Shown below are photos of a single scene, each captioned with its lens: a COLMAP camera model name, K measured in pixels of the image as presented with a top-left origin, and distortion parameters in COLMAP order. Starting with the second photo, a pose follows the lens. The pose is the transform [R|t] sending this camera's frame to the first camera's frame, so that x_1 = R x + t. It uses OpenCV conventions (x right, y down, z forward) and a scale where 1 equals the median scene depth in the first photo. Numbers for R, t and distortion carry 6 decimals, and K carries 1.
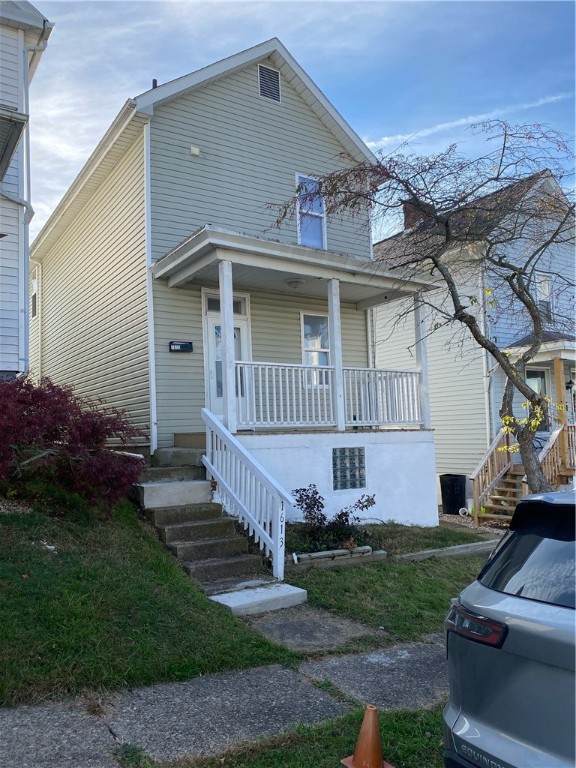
lens RADIAL K [[584.8, 0, 288.6], [0, 584.8, 386.4], [0, 0, 1]] dist [0.022524, -0.041029]
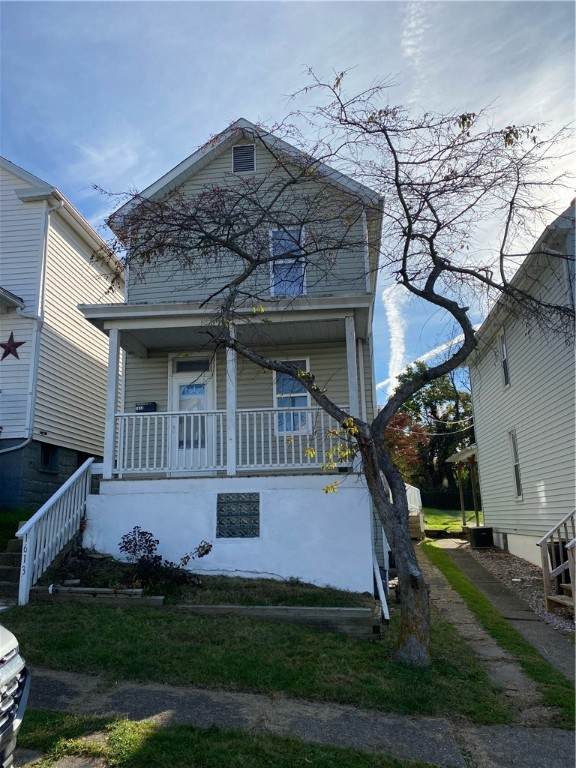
lens RADIAL K [[584.8, 0, 285.4], [0, 584.8, 382.2], [0, 0, 1]] dist [0.022524, -0.041029]
pose [[0.758478, -0.136059, -0.637337, 0.787497], [0.050618, 0.987308, -0.150533, 0.073200], [0.649730, 0.081915, 0.755739, 0.312359]]
